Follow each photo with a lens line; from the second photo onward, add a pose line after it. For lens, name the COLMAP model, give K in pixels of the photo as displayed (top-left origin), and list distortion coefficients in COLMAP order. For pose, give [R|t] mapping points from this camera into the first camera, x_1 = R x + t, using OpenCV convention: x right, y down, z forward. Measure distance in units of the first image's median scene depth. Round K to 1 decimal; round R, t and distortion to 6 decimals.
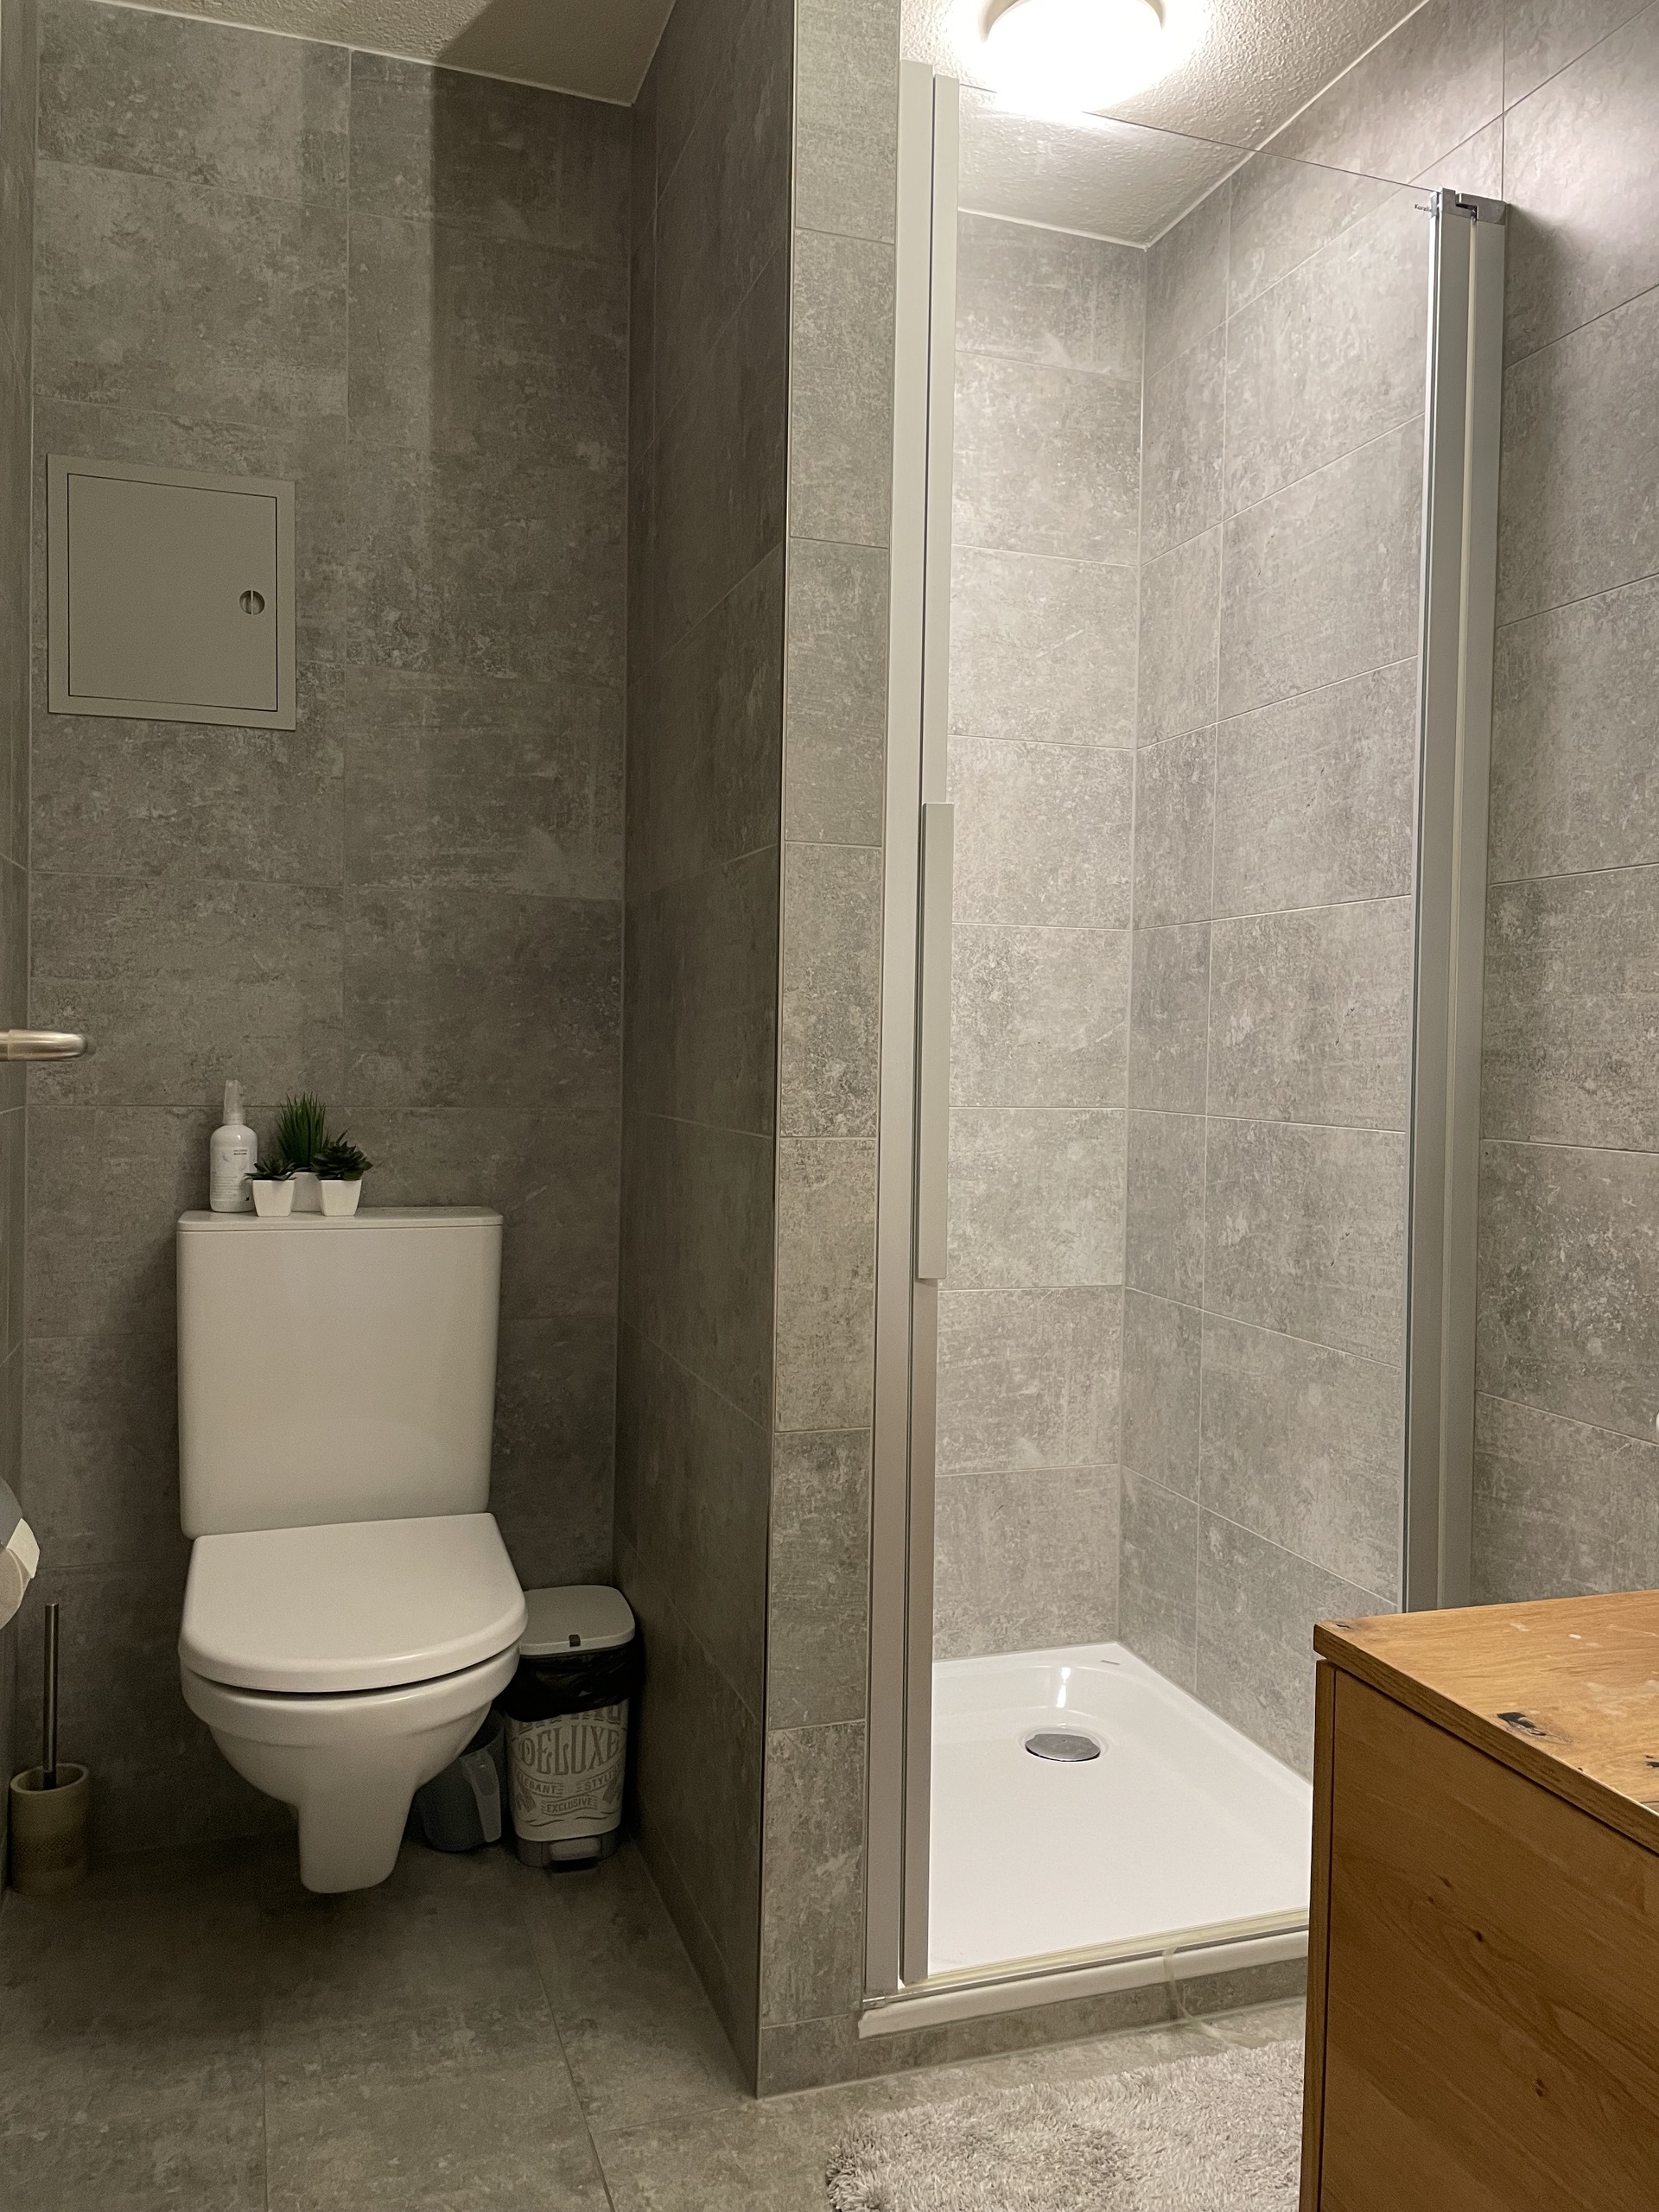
lens RADIAL K [[1663.5, 0, 826.2], [0, 1663.5, 1095.9], [0, 0, 1]] dist [0.035560, -0.011761]
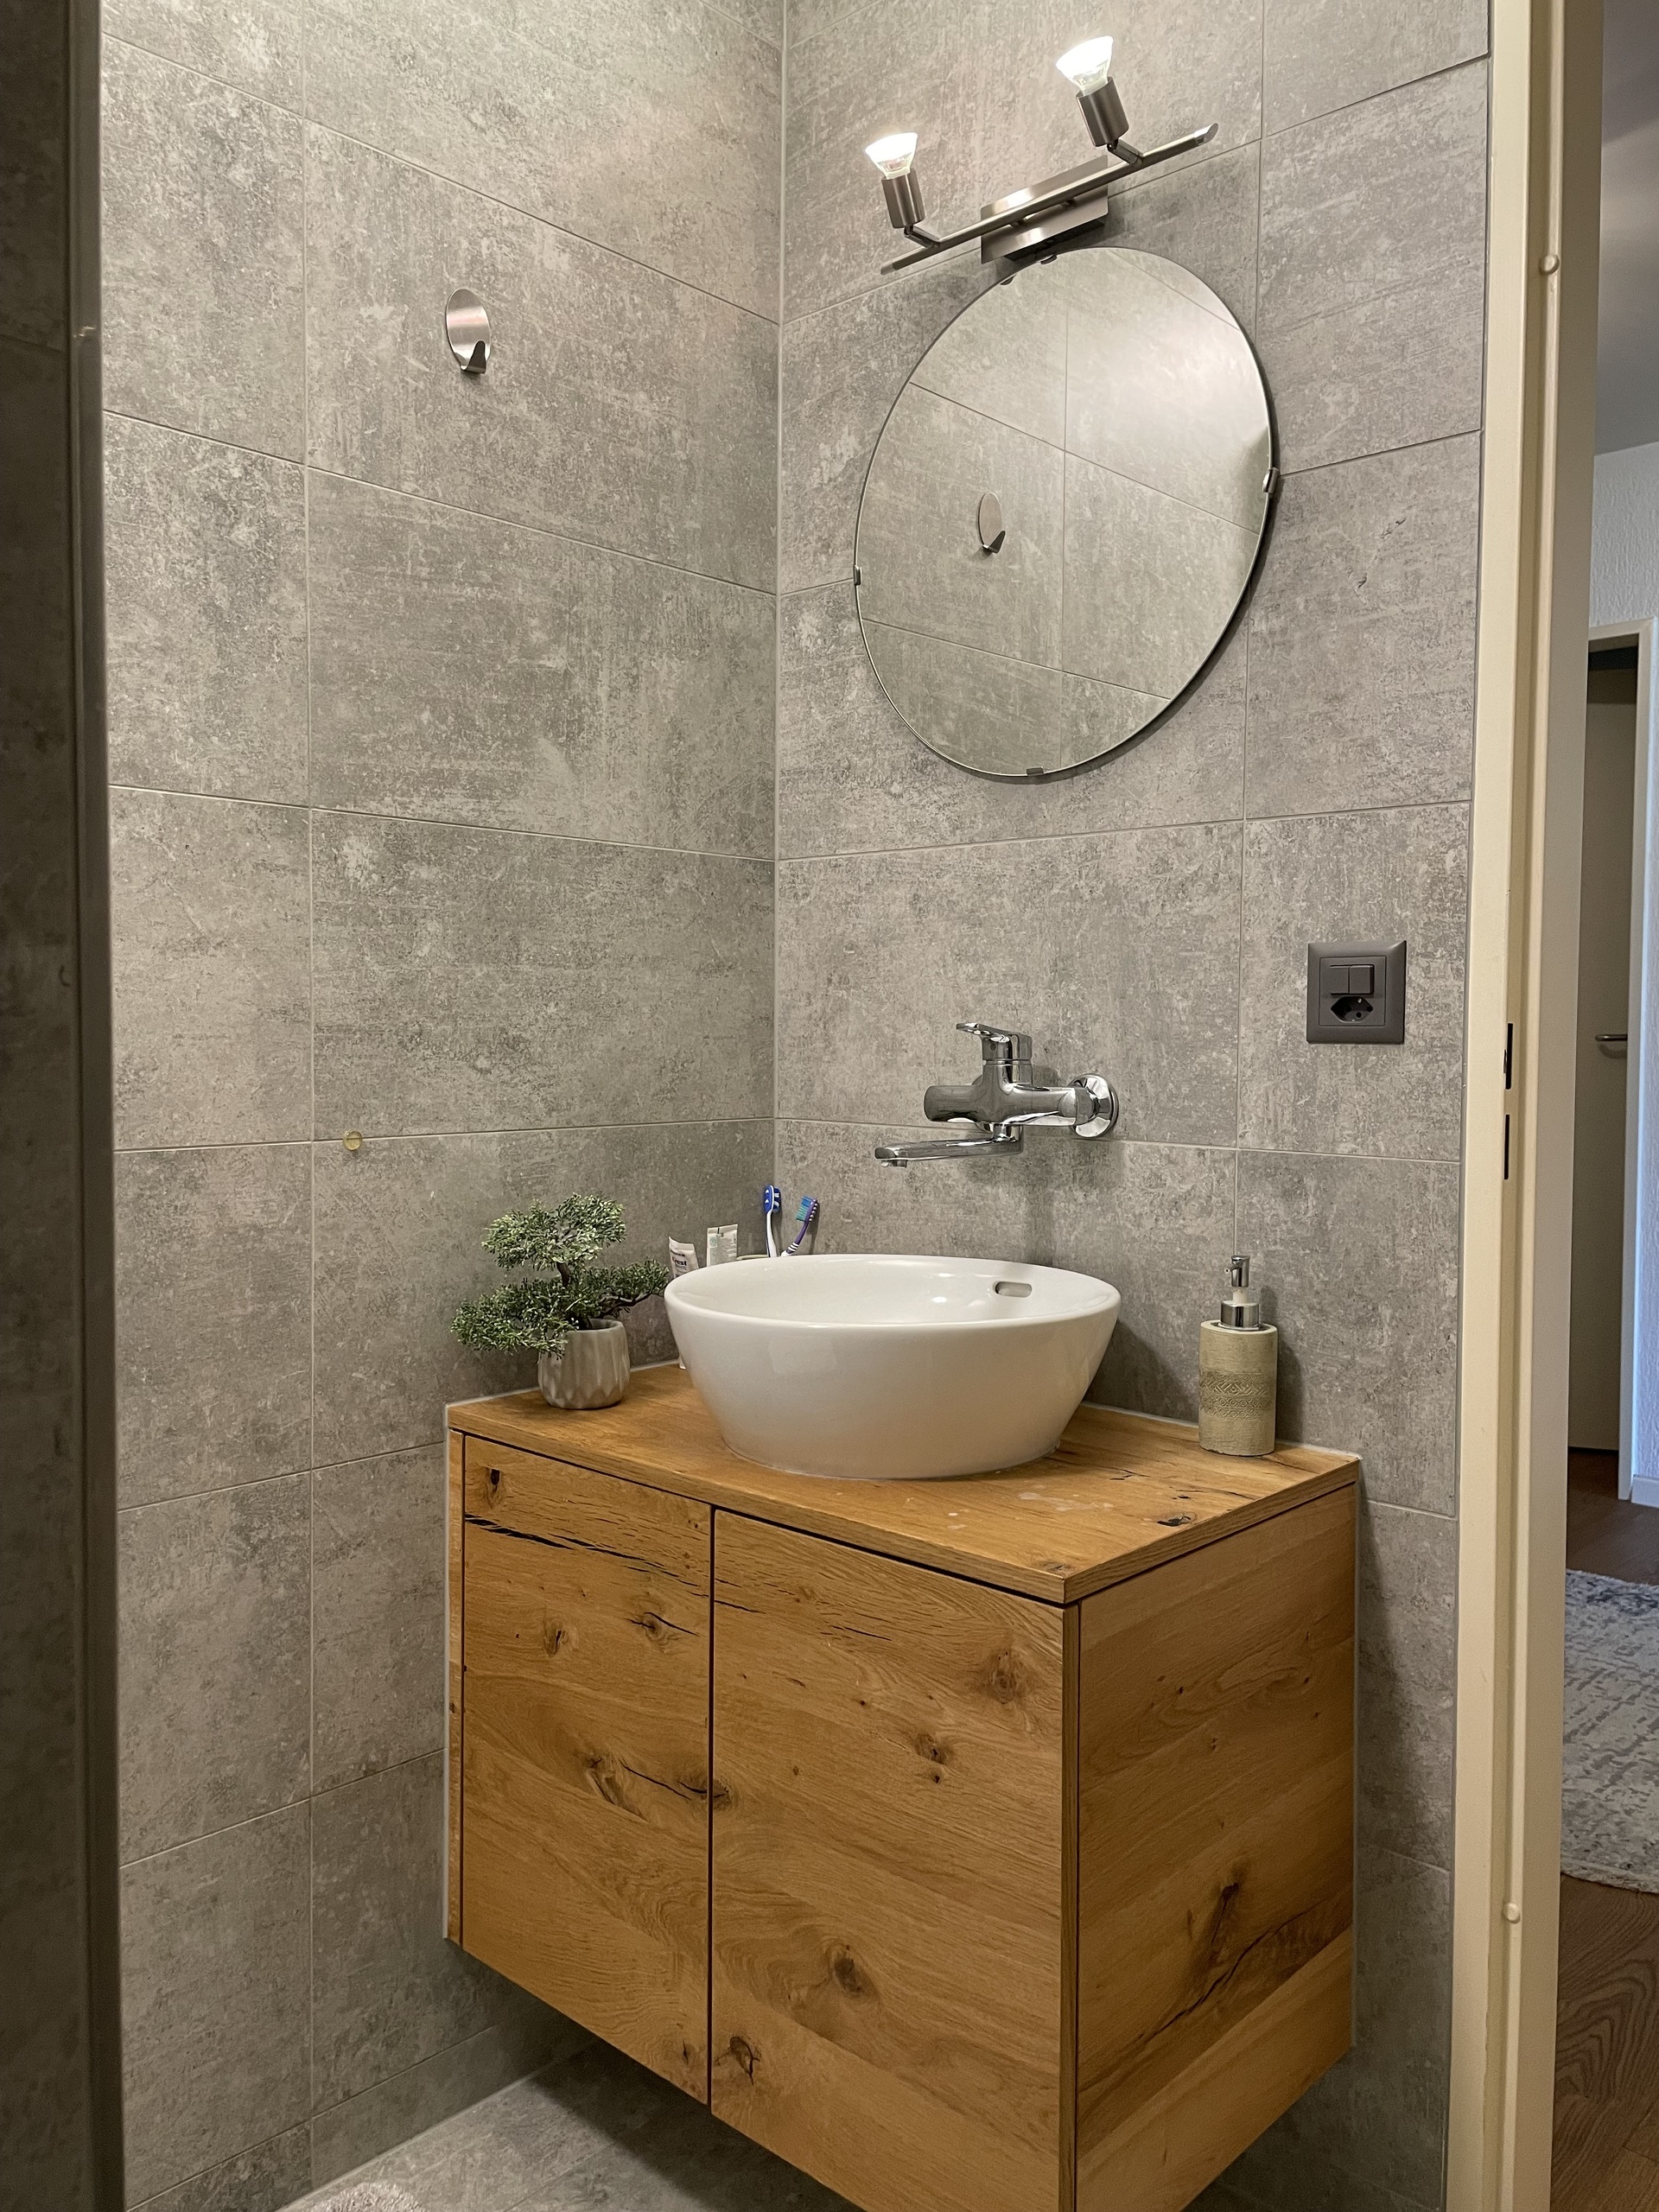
lens RADIAL K [[1663.5, 0, 820.6], [0, 1663.5, 1120.3], [0, 0, 1]] dist [0.035560, -0.011761]
pose [[-0.475515, -0.065000, 0.877303, -0.349831], [0.013174, 0.996629, 0.080982, -0.038667], [-0.879609, 0.050066, -0.473056, 1.050950]]
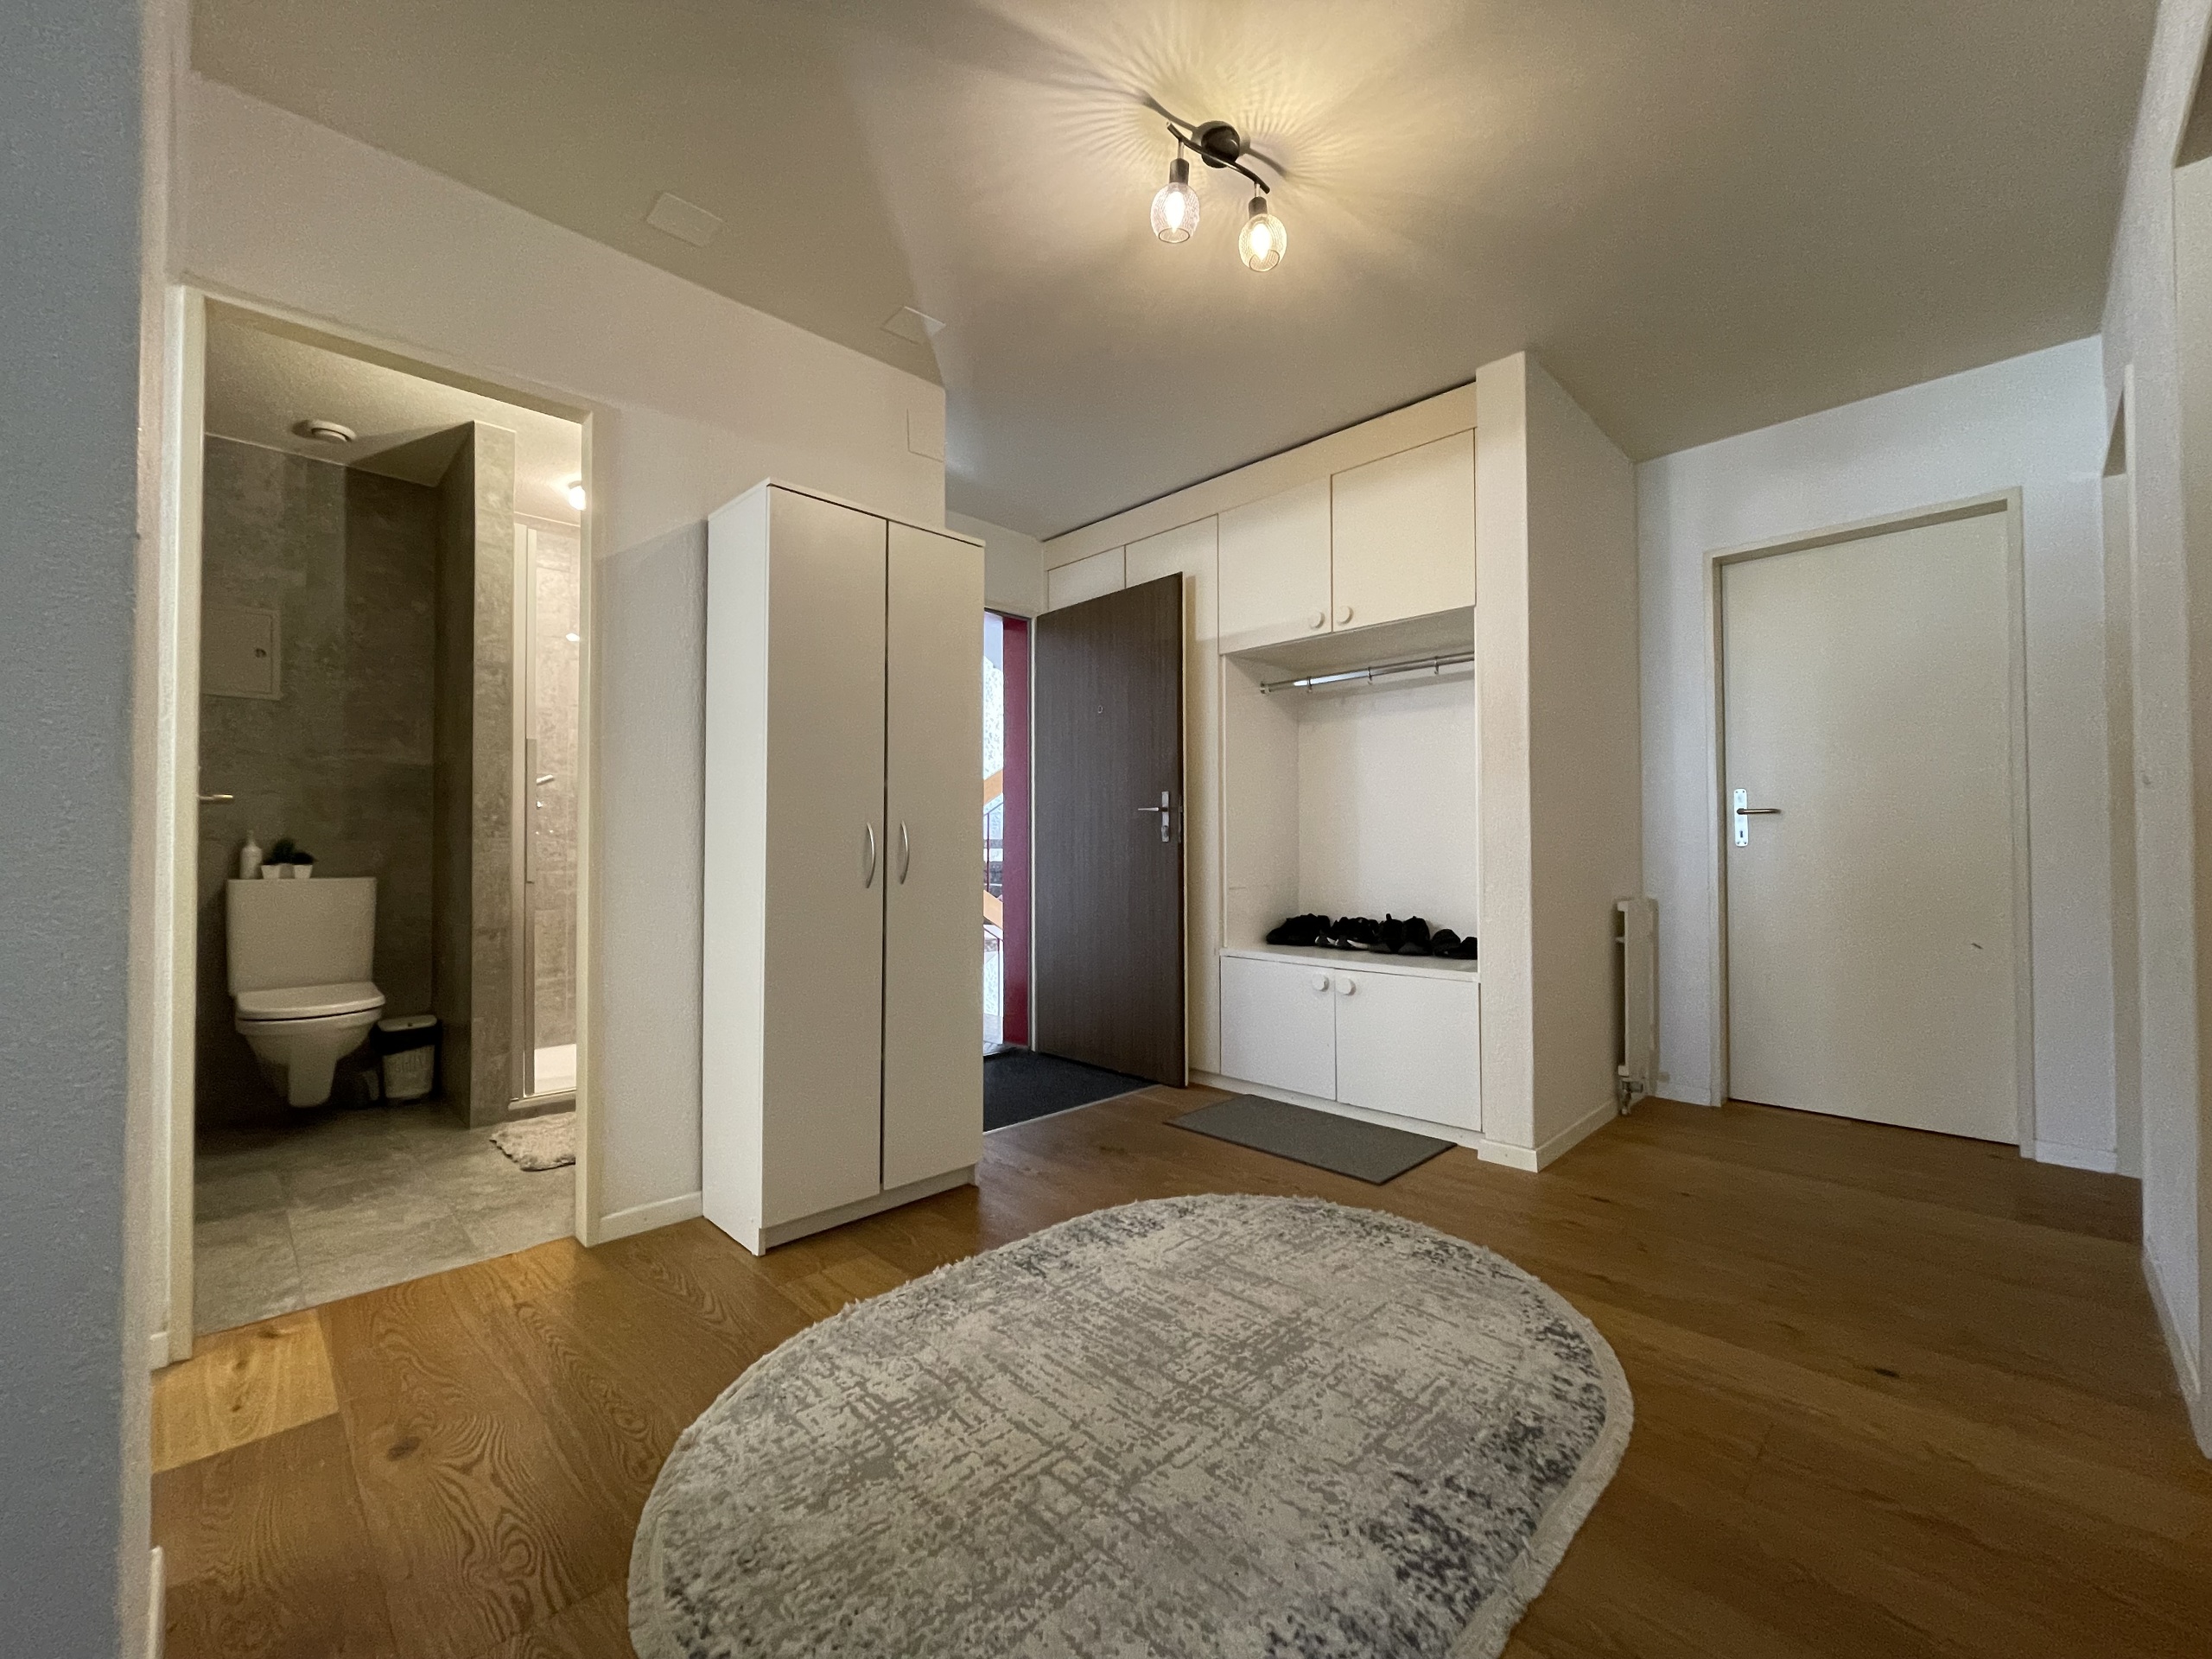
lens RADIAL K [[893.7, 0, 1104.9], [0, 893.7, 839.0], [0, 0, 1]] dist [0.000794, 0.000450]
pose [[0.900242, -0.016253, 0.435086, 0.294731], [0.034429, 0.998831, -0.033926, 0.116813], [-0.434026, 0.045521, 0.899750, -1.028871]]
